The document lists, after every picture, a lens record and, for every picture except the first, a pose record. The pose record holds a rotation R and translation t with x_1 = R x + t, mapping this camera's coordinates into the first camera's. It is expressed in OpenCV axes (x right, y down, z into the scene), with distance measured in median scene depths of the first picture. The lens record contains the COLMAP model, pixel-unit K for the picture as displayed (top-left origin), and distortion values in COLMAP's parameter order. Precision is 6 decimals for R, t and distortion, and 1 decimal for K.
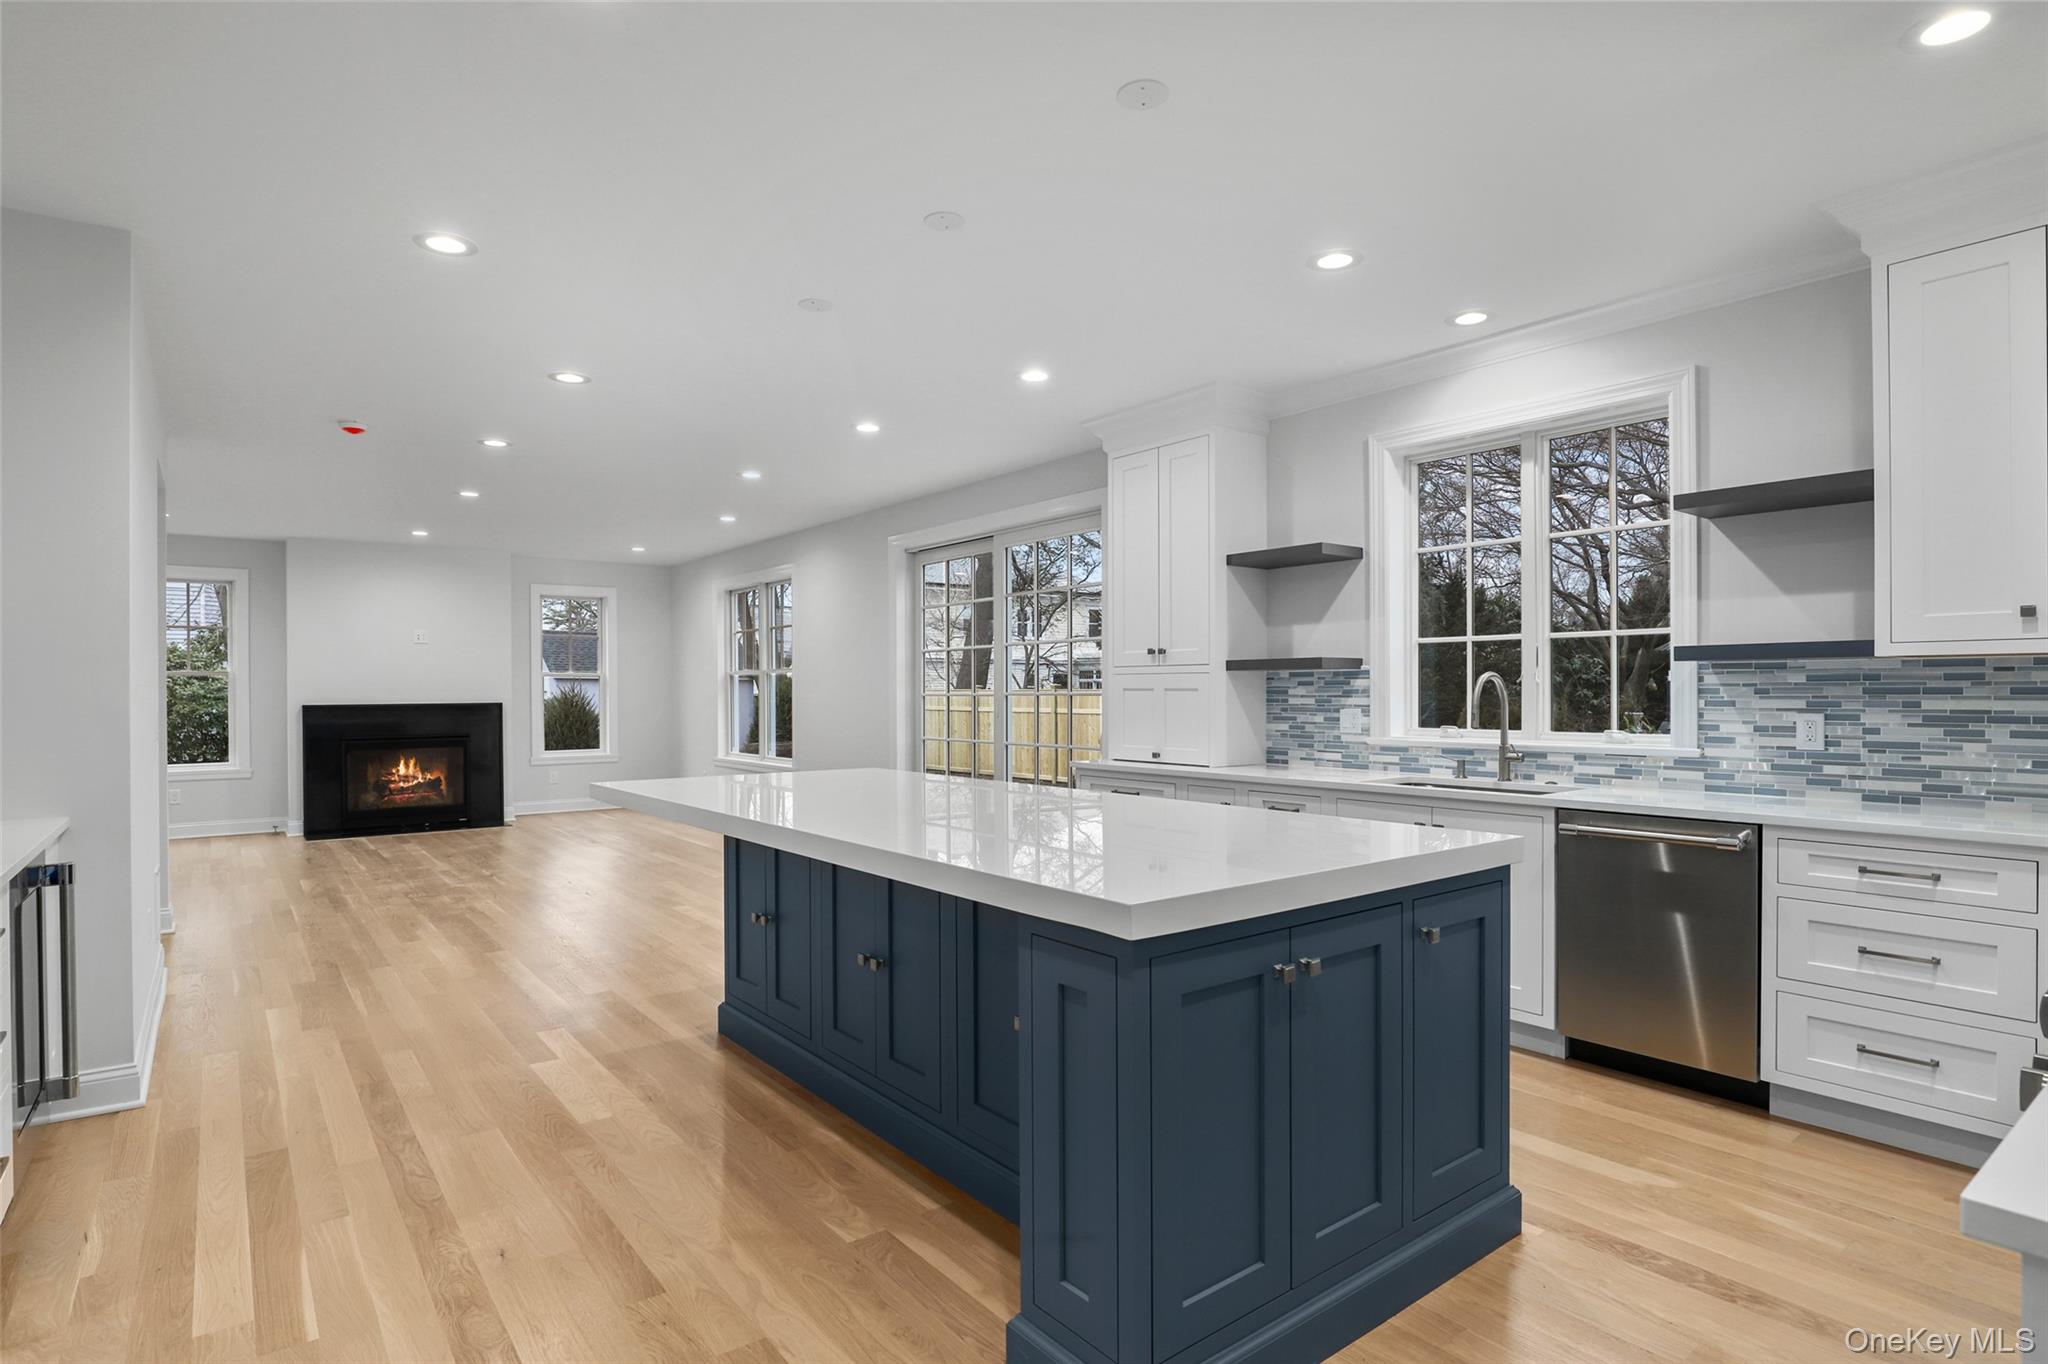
lens RADIAL K [[1120.0, 0, 1031.1], [0, 1120.0, 687.6], [0, 0, 1]] dist [-0.000755, 0.003035]
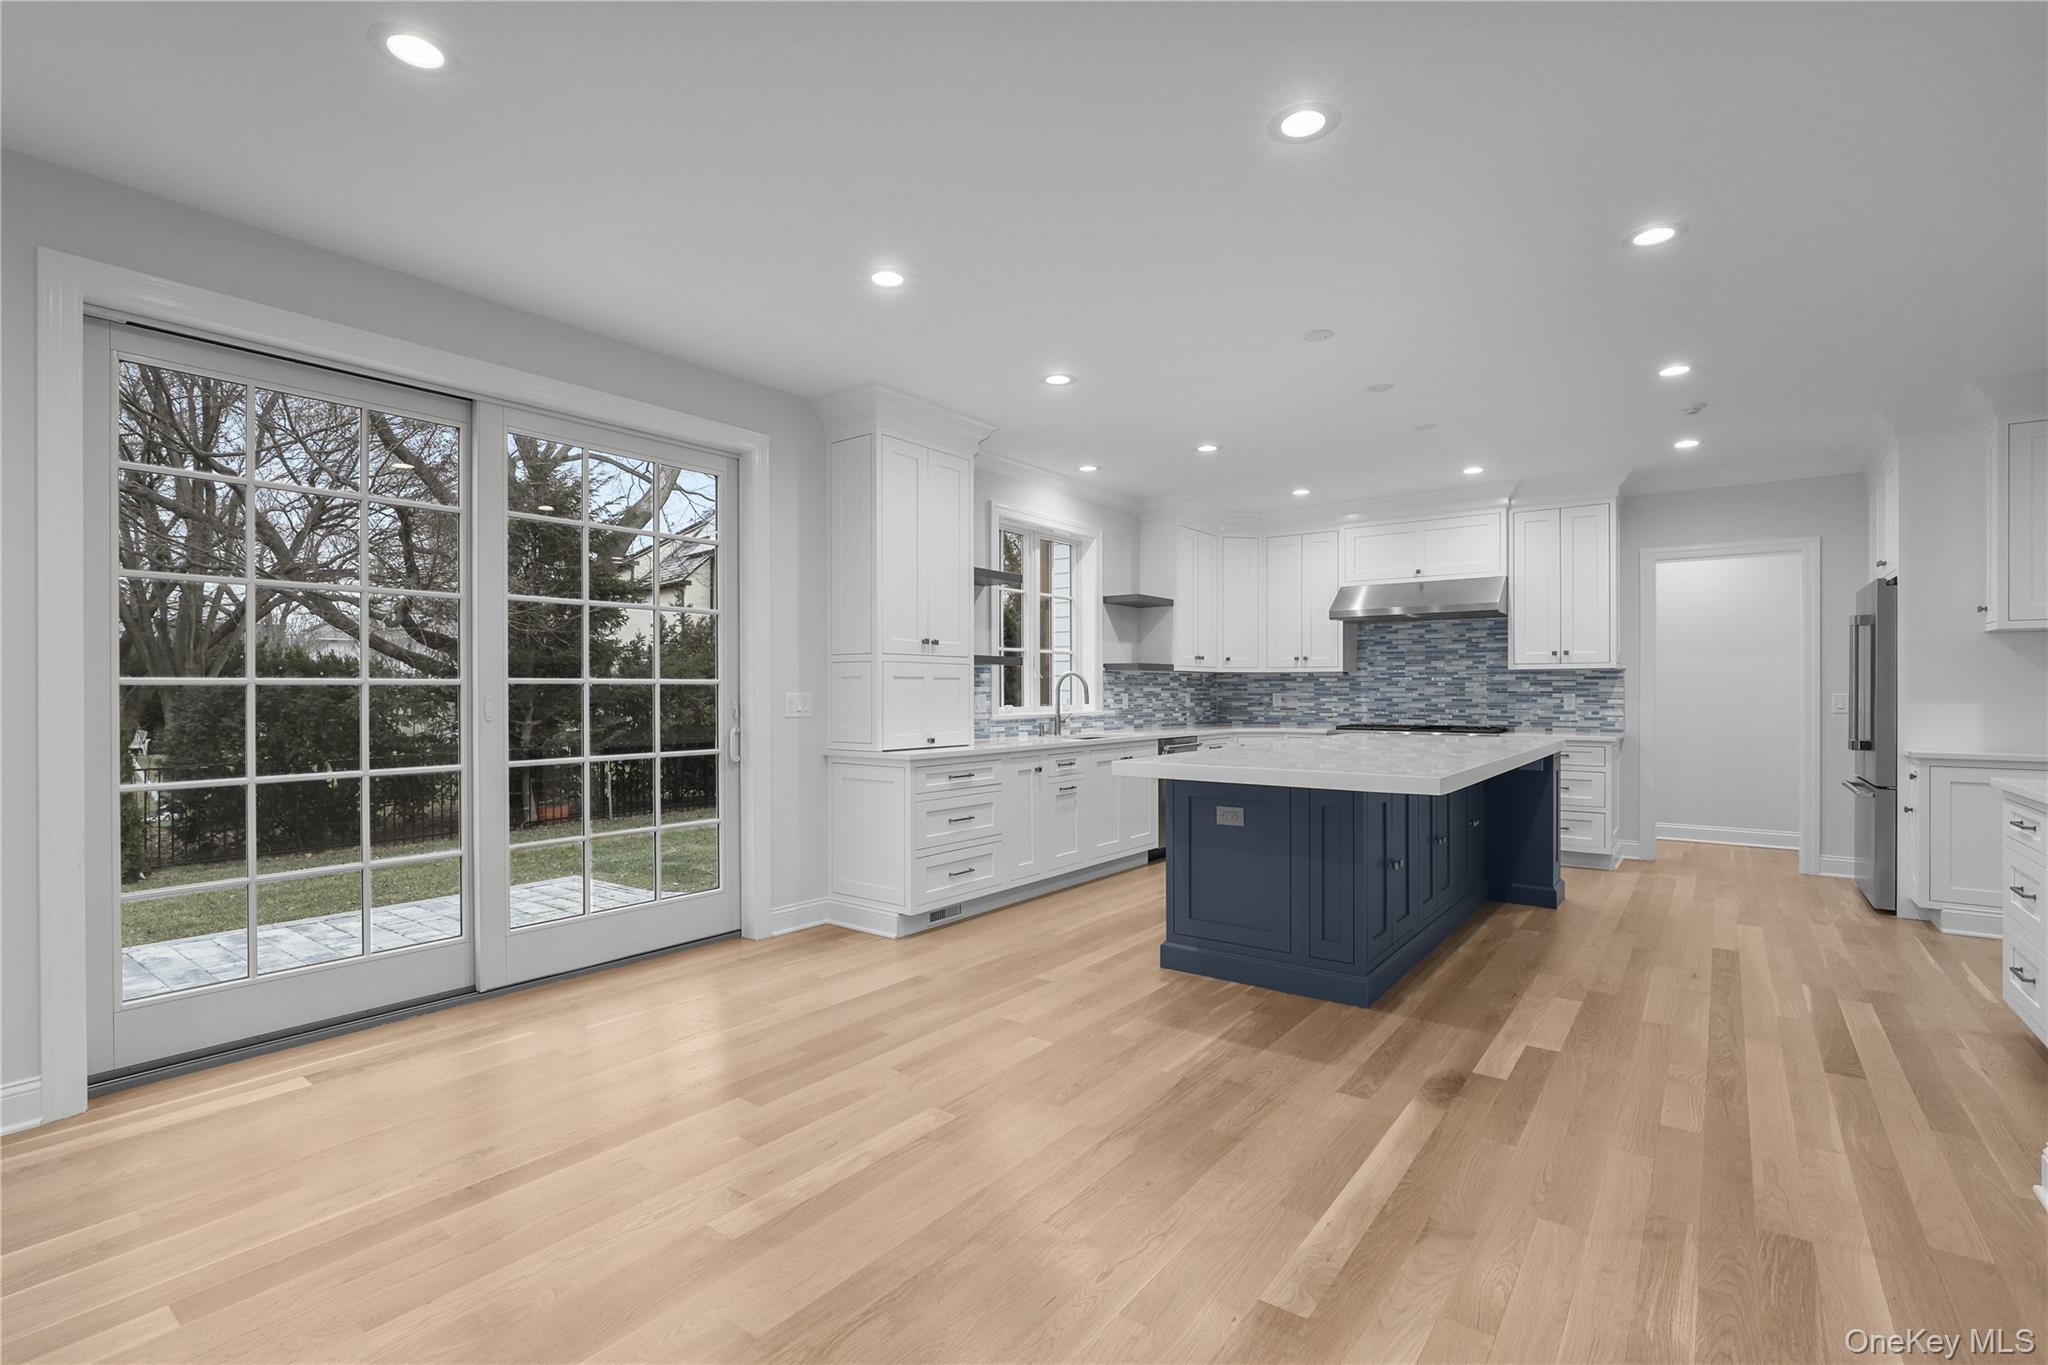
lens RADIAL K [[939.7, 0, 1047.0], [0, 939.7, 694.8], [0, 0, 1]] dist [-0.012409, 0.003011]
pose [[-0.304642, 0.003650, 0.952460, -1.148655], [0.005469, 0.999983, -0.002083, 0.029688], [-0.952451, 0.004574, -0.304657, 1.766808]]
